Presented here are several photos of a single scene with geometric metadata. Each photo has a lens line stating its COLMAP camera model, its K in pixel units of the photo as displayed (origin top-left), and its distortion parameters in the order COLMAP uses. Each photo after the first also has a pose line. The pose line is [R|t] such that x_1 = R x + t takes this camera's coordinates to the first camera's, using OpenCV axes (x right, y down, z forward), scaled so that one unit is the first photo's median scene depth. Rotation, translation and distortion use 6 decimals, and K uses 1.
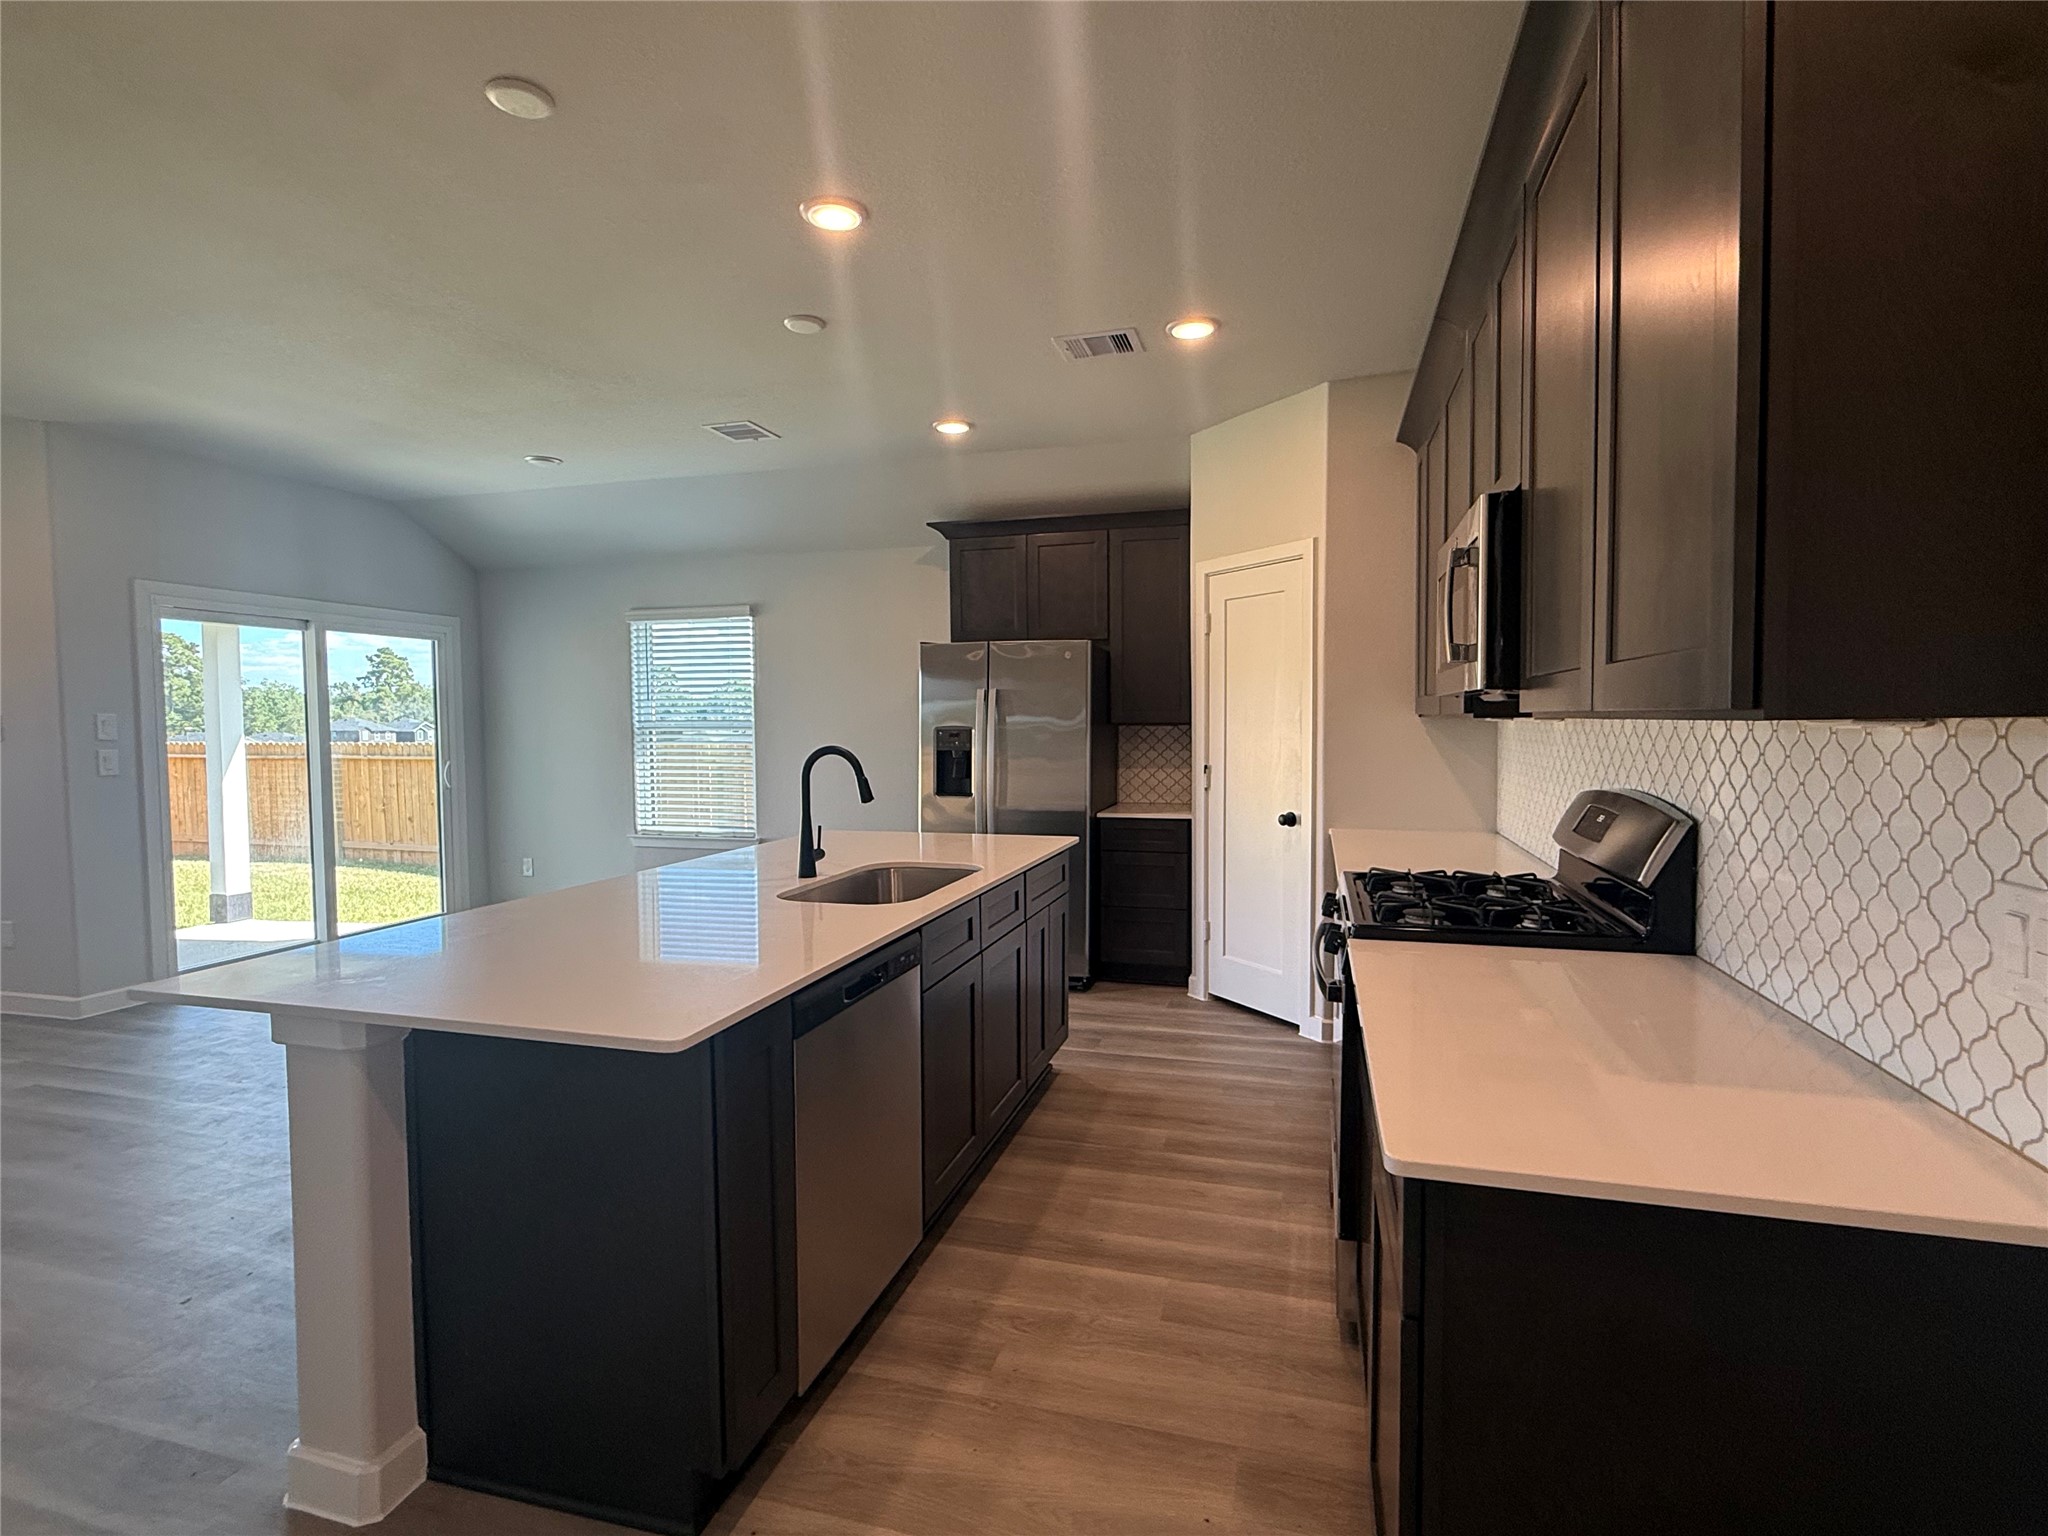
lens RADIAL K [[1004.0, 0, 1025.8], [0, 1004.0, 770.9], [0, 0, 1]] dist [0.001932, -0.000795]
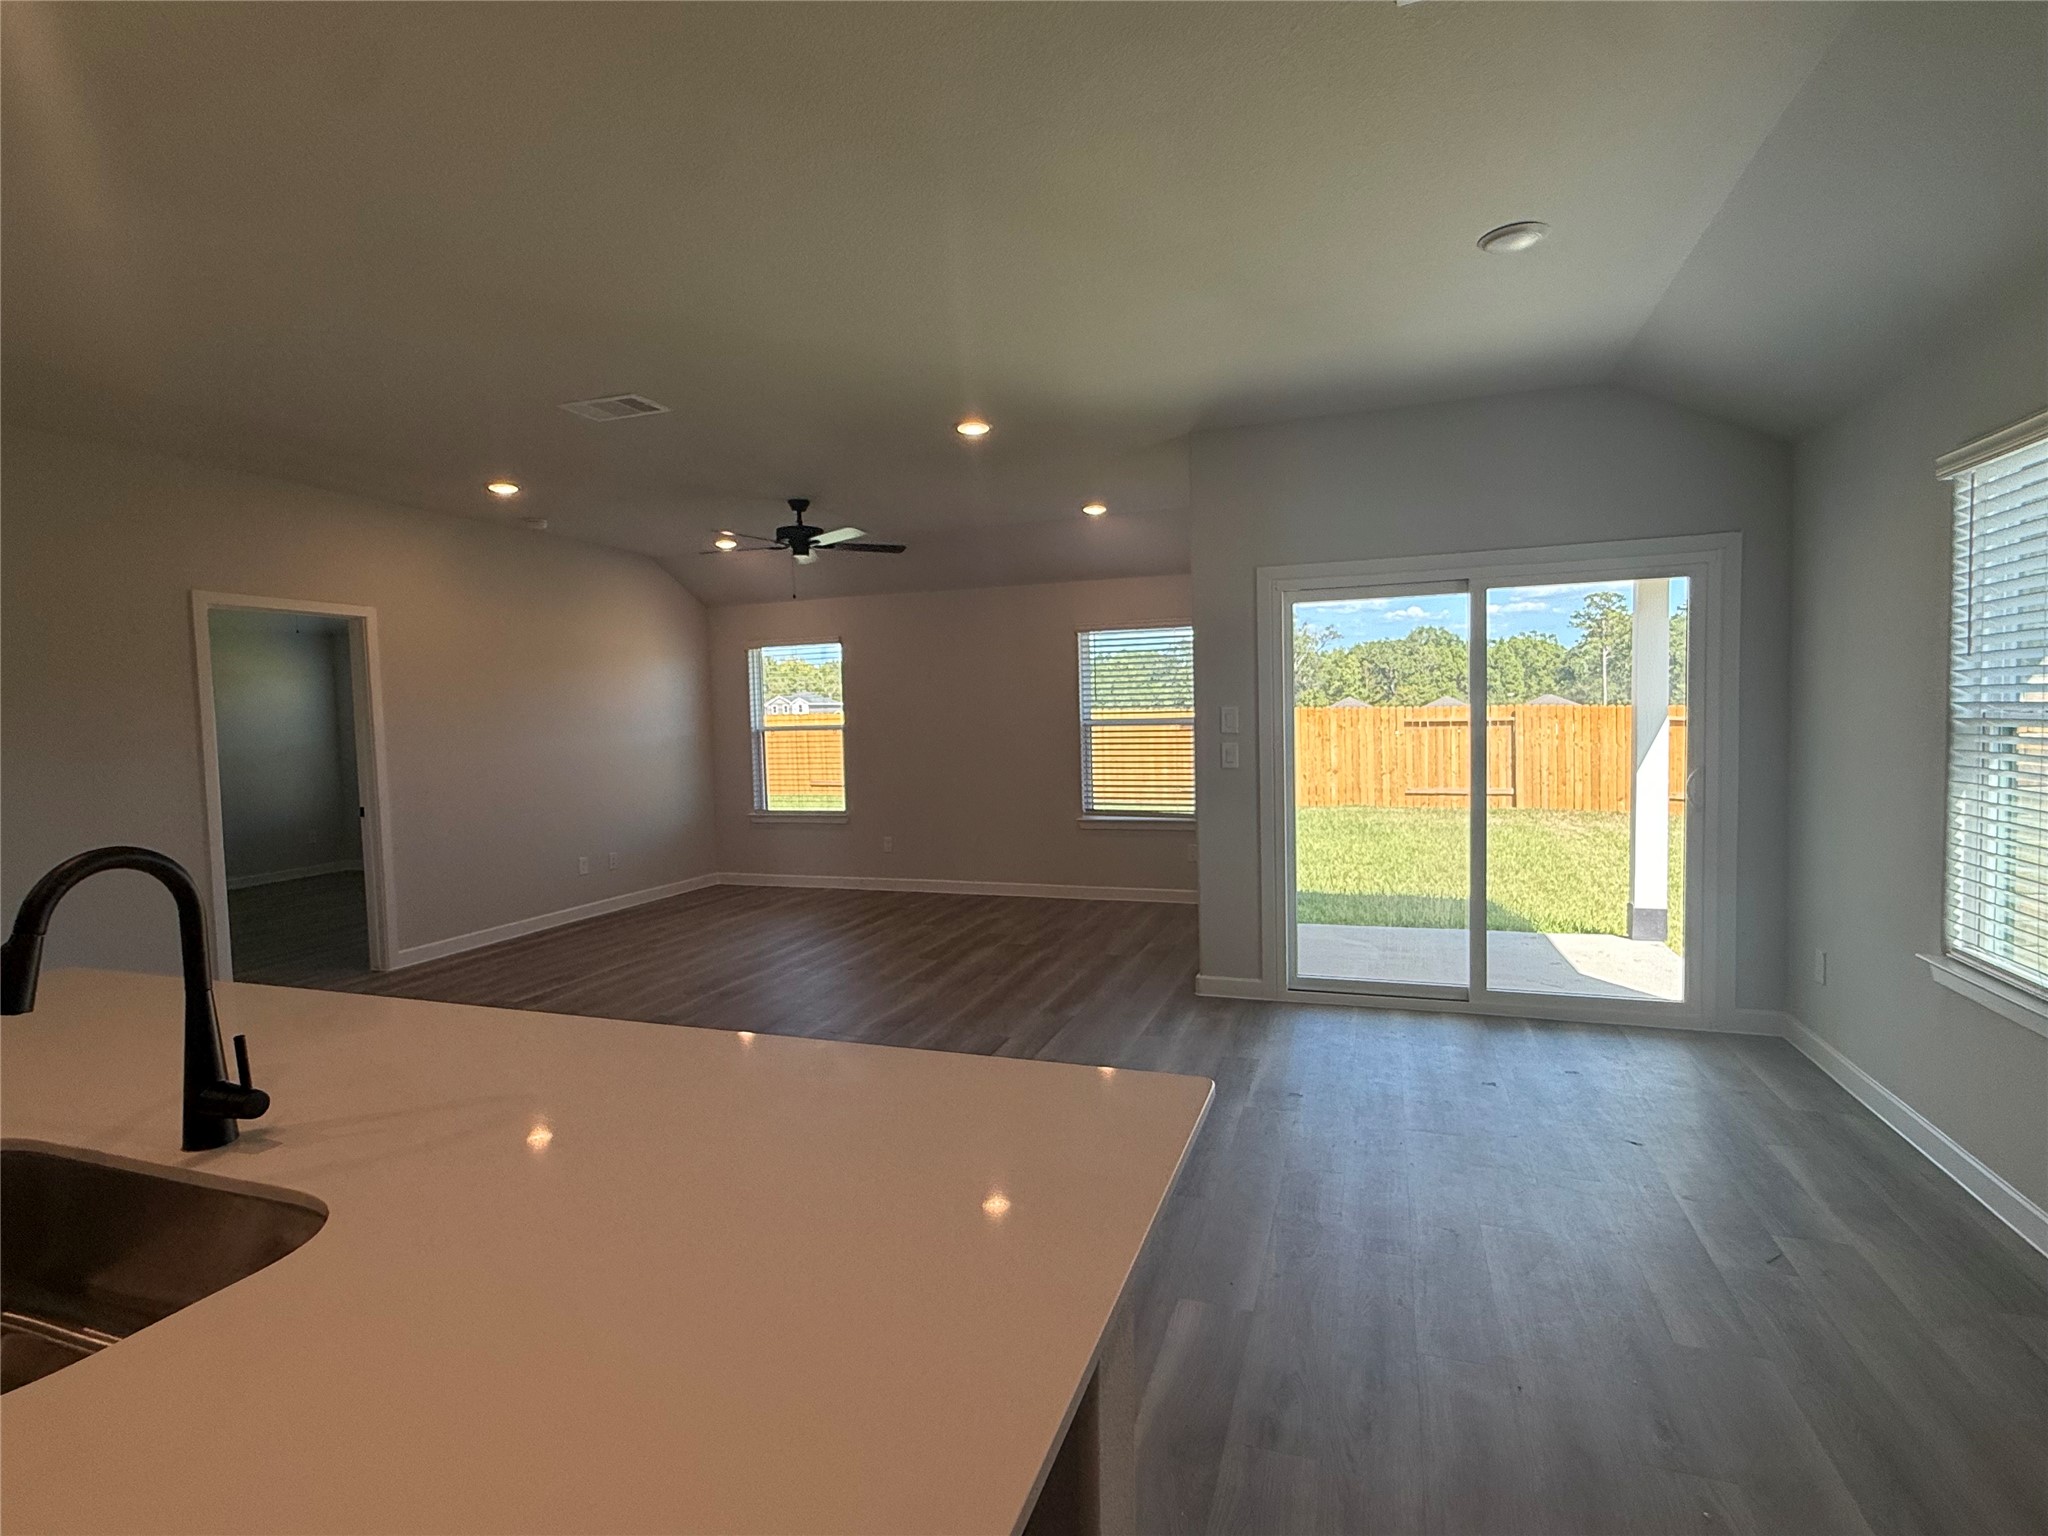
lens RADIAL K [[1004.0, 0, 1021.7], [0, 1004.0, 768.0], [0, 0, 1]] dist [0.001932, -0.000795]
pose [[-0.064428, 0.063268, -0.995915, 0.103989], [-0.024090, 0.997599, 0.064934, -0.053336], [0.997632, 0.028176, -0.062749, 0.814670]]
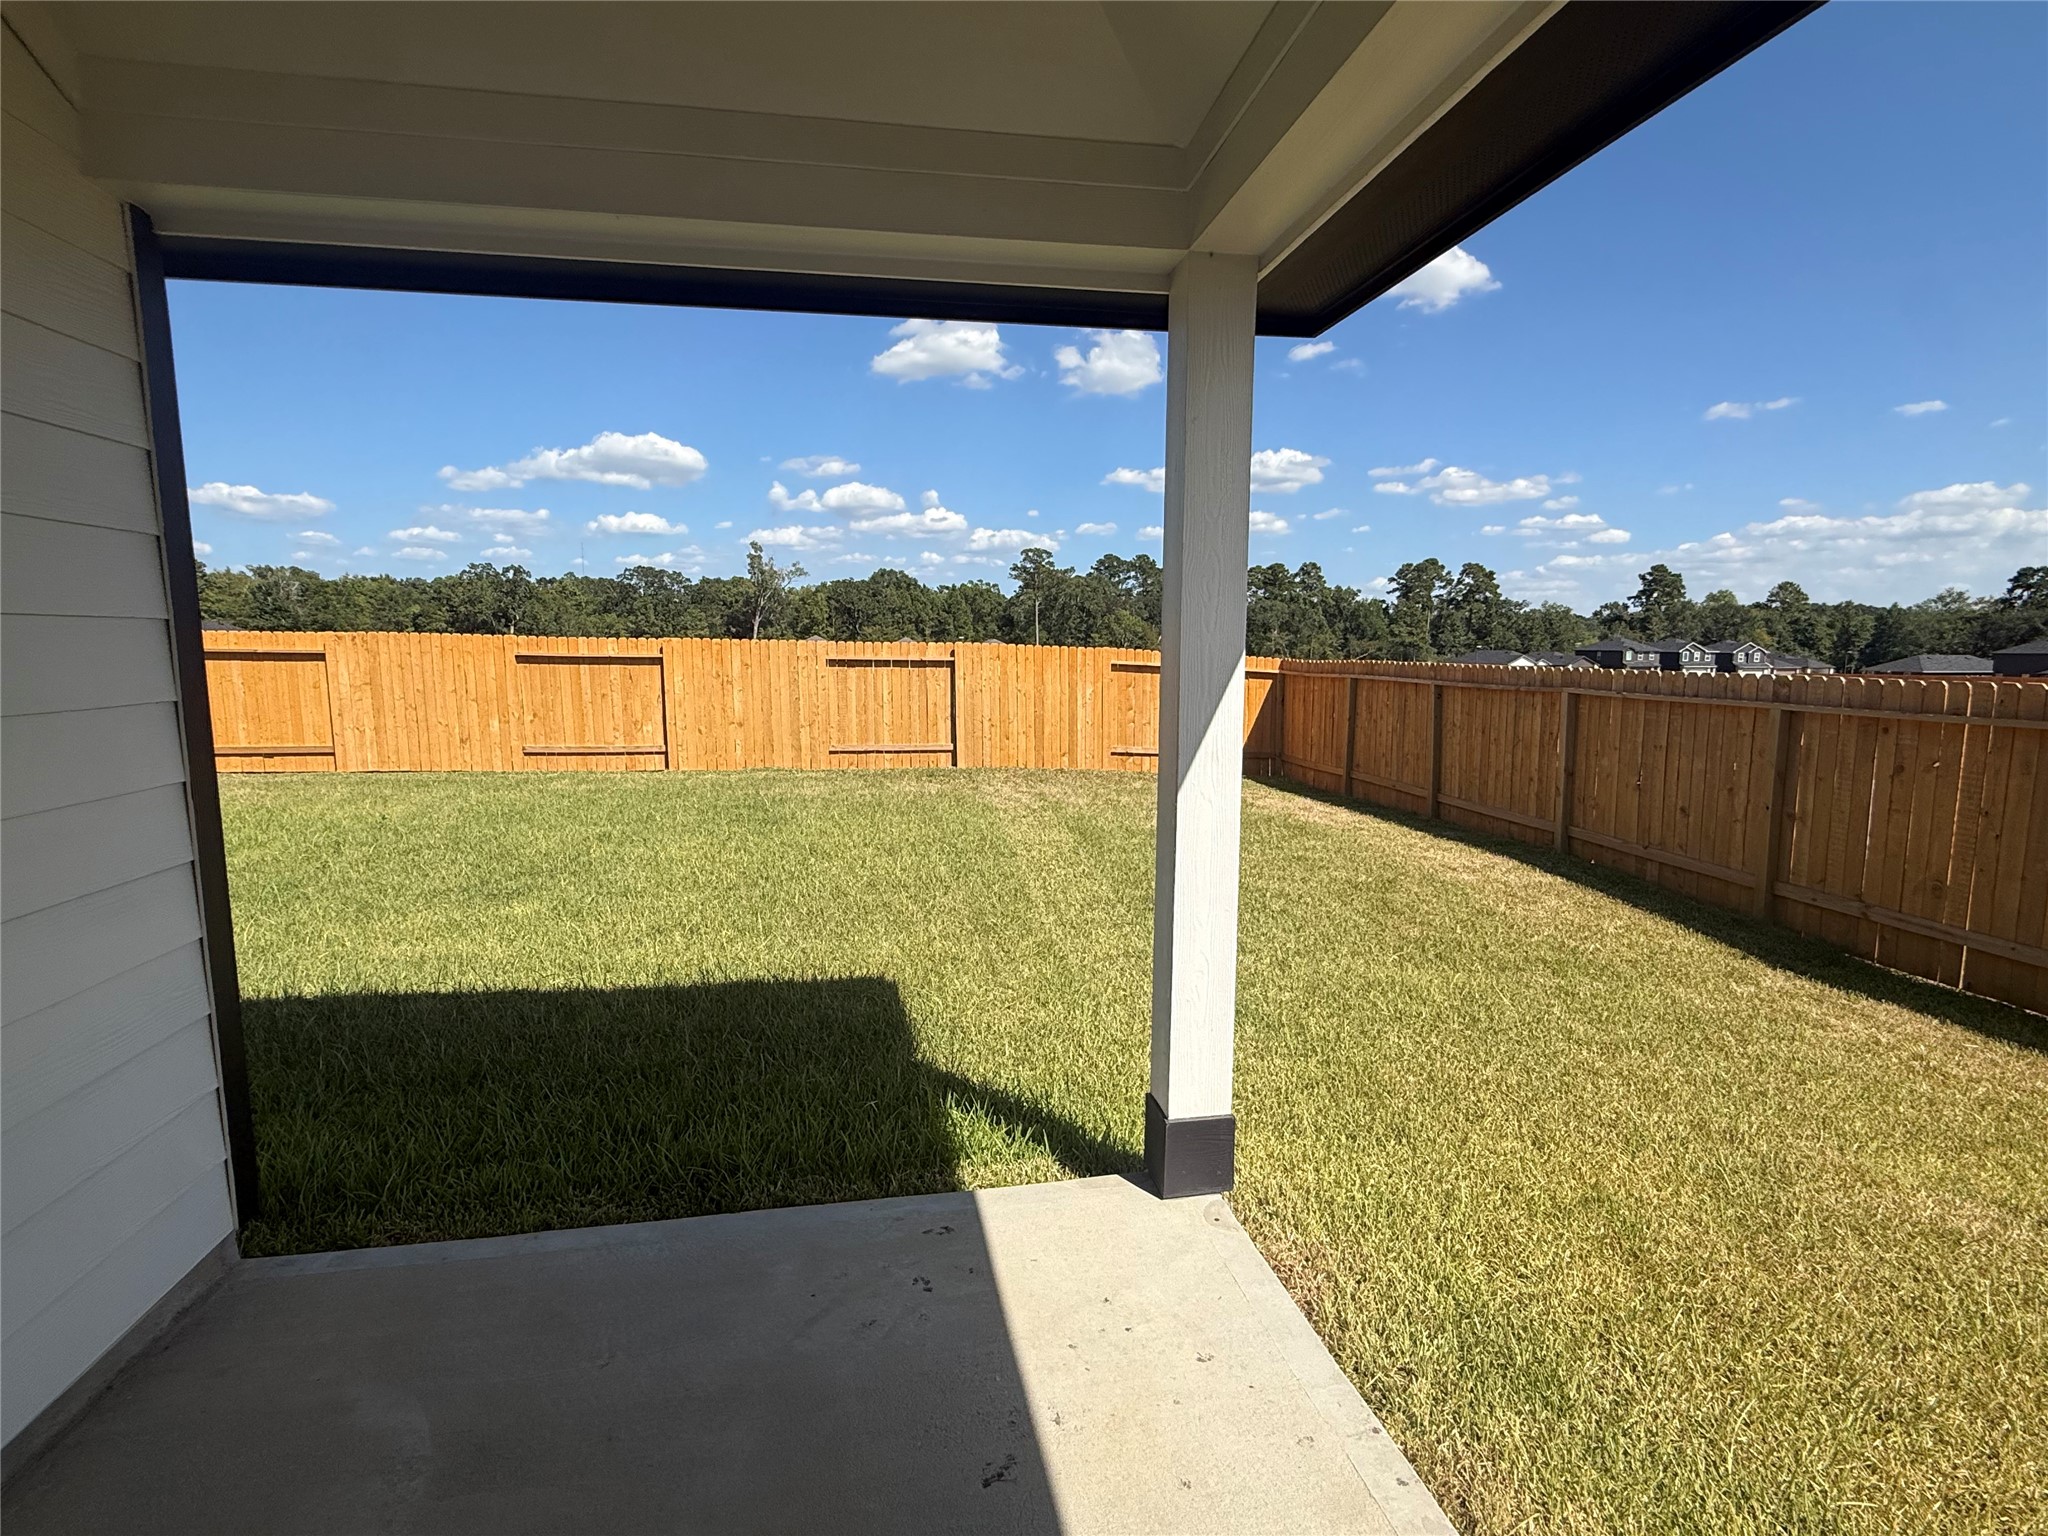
lens RADIAL K [[1004.0, 0, 1029.3], [0, 1004.0, 766.1], [0, 0, 1]] dist [0.001932, -0.000795]
pose [[0.438114, 0.116773, -0.891303, -0.792583], [-0.050779, 0.993158, 0.105157, -0.046752], [0.897484, -0.000811, 0.441046, 1.221626]]
